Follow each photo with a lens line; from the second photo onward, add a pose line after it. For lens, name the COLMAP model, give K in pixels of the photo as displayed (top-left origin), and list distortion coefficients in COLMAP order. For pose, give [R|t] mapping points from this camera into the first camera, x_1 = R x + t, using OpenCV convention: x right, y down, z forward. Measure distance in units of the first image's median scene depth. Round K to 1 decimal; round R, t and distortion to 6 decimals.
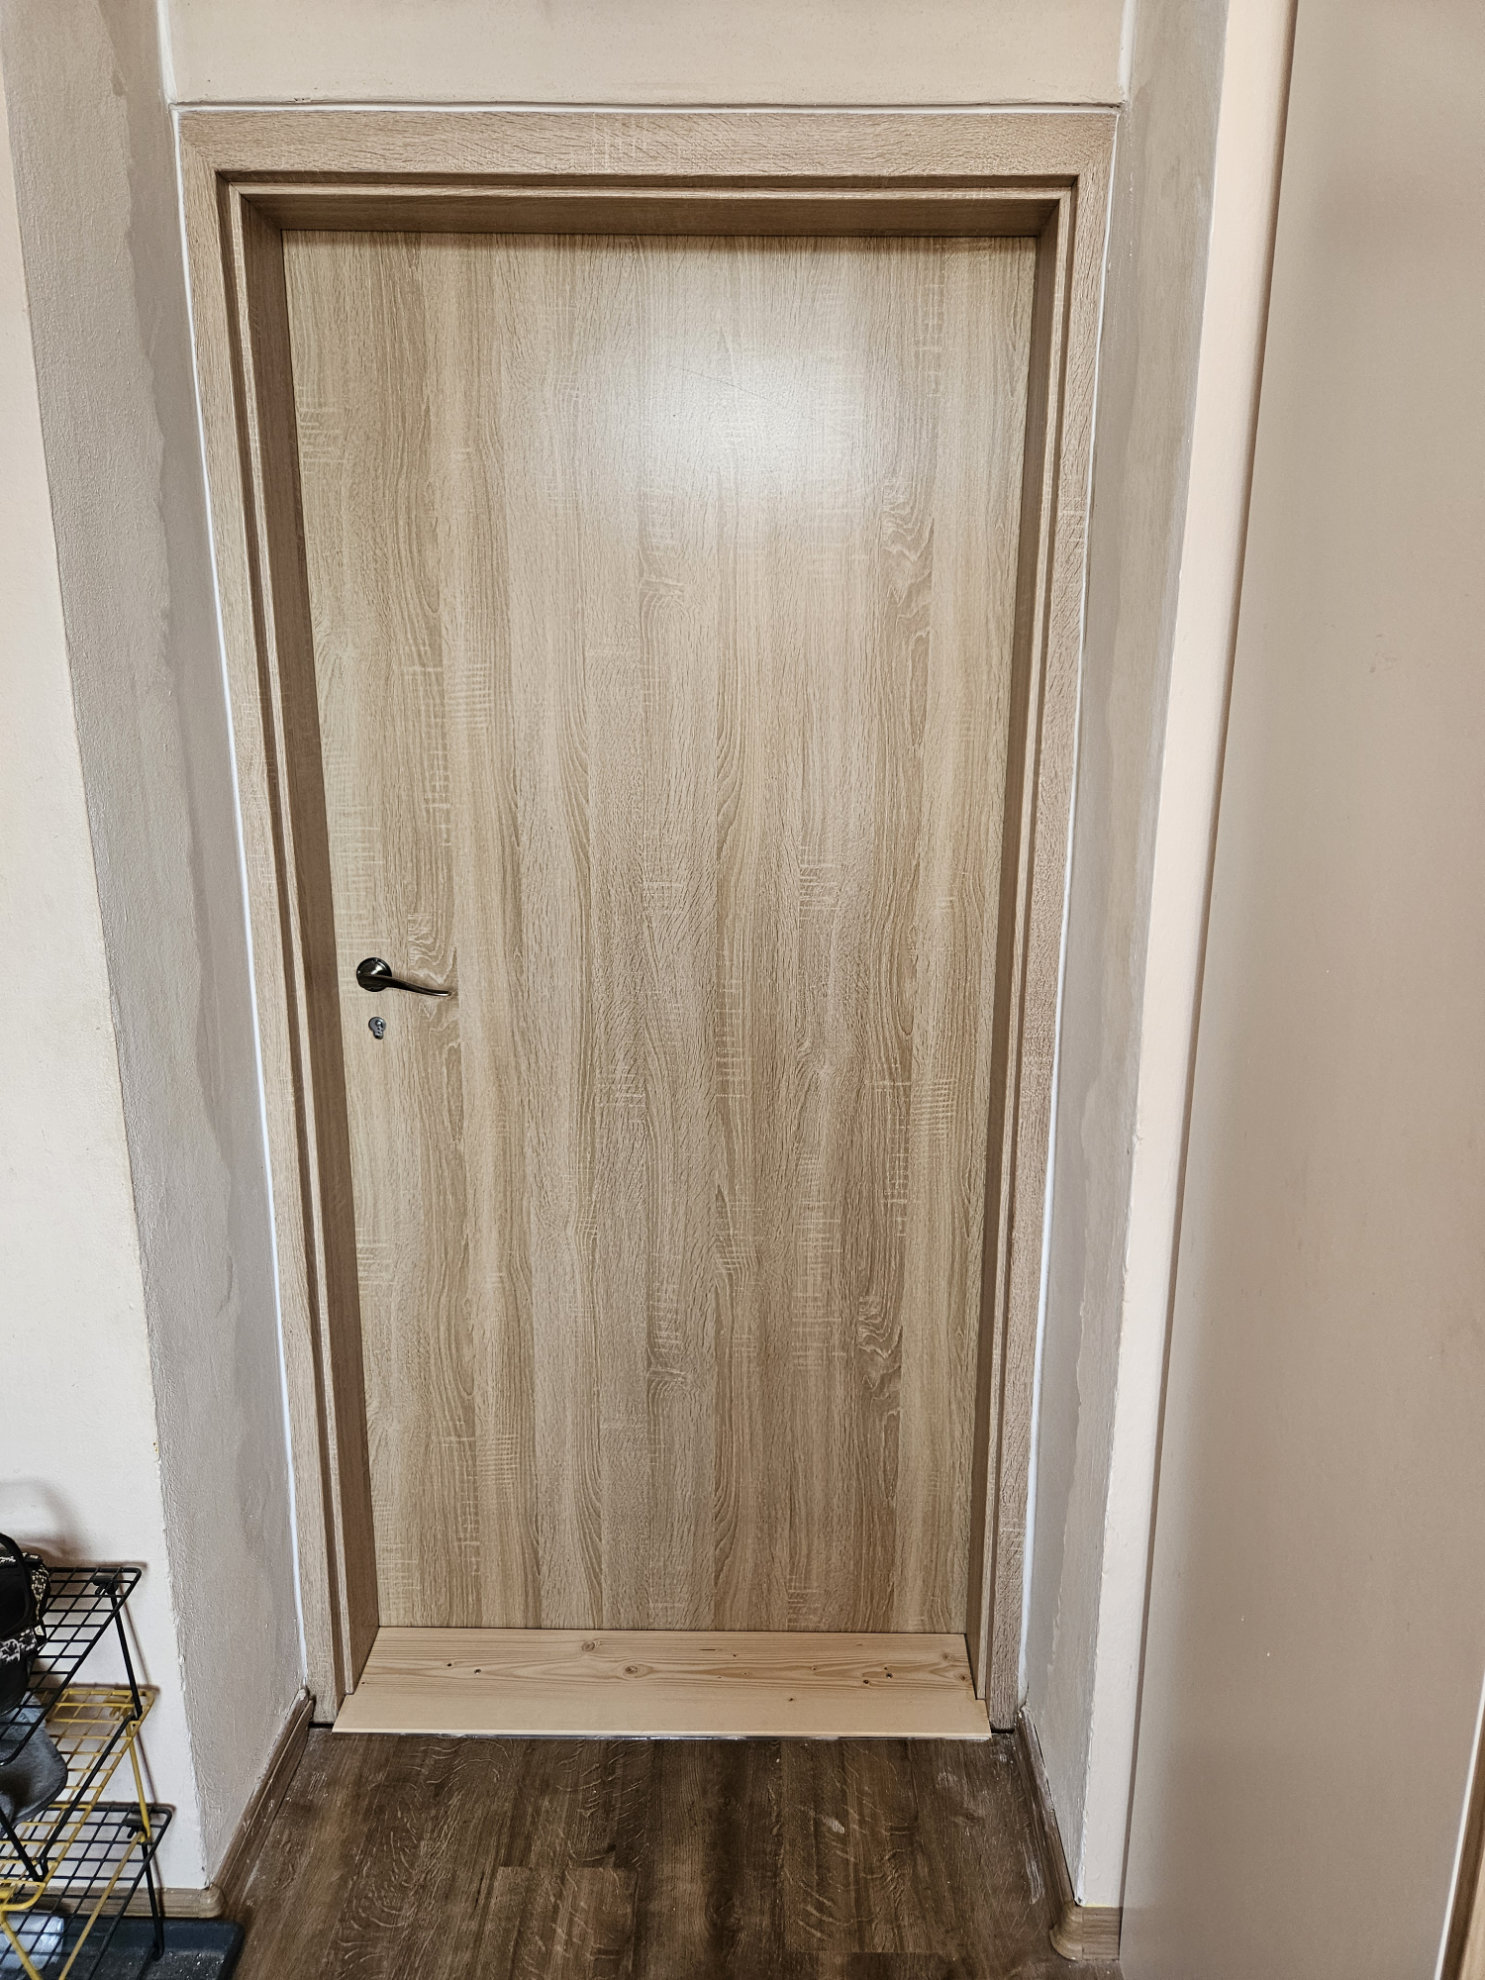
lens RADIAL K [[1324.9, 0, 731.4], [0, 1324.9, 1002.6], [0, 0, 1]] dist [0.053047, -0.022270]
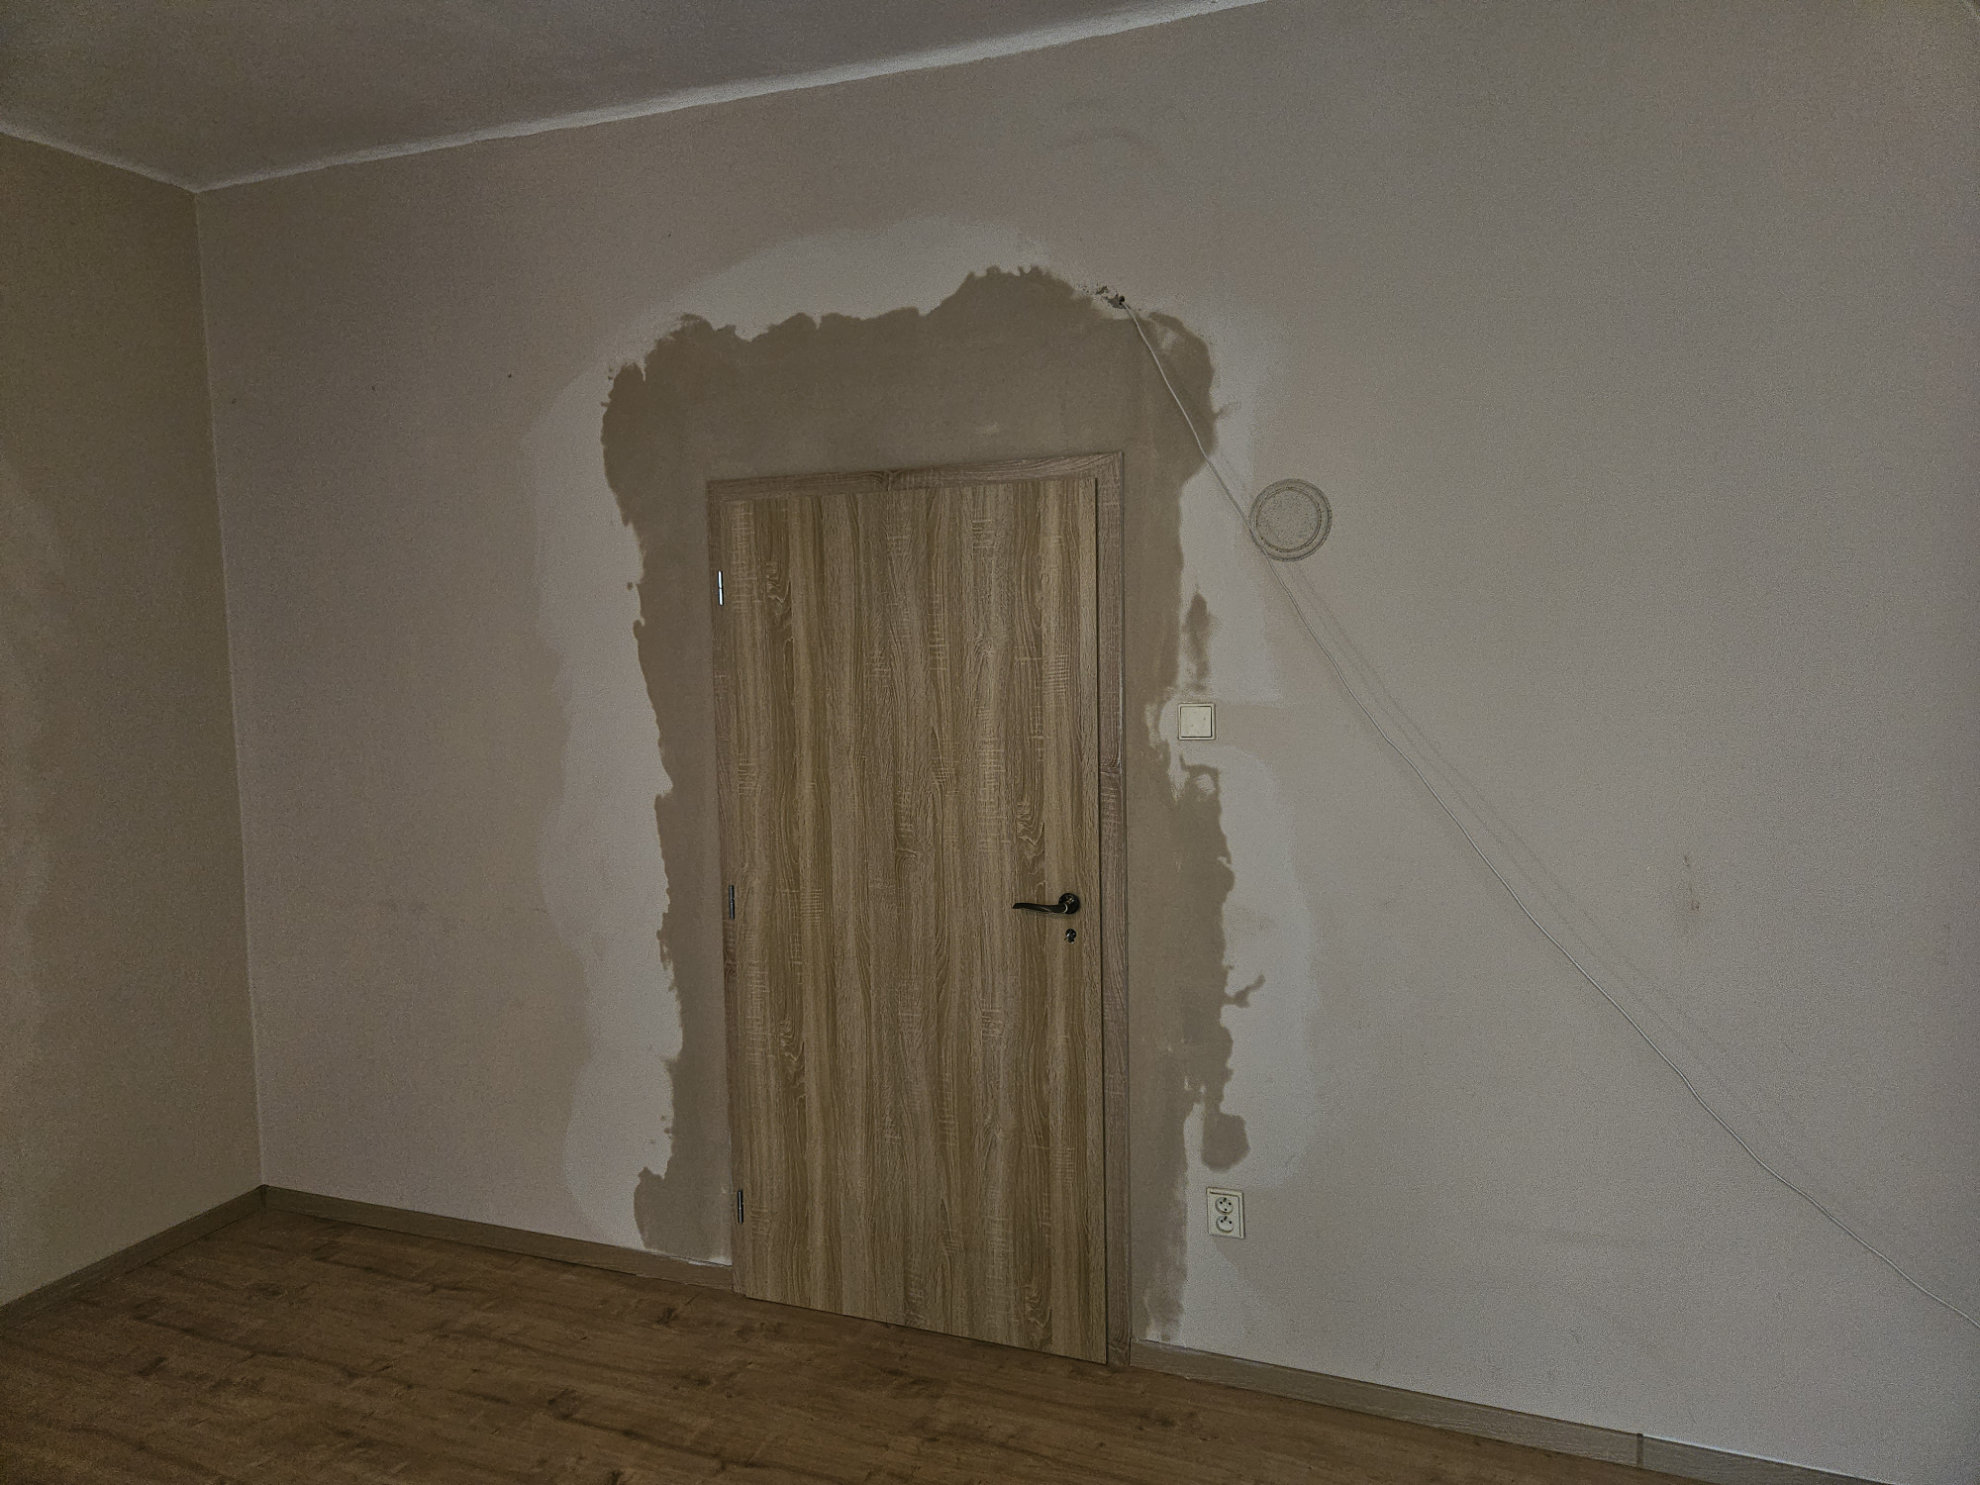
lens RADIAL K [[1324.9, 0, 998.7], [0, 1324.9, 734.6], [0, 0, 1]] dist [0.053047, -0.022270]
pose [[0.936162, 0.008710, -0.351460, 0.620014], [-0.054233, 0.991305, -0.119889, 0.330662], [0.347360, 0.131297, 0.928495, -0.449780]]
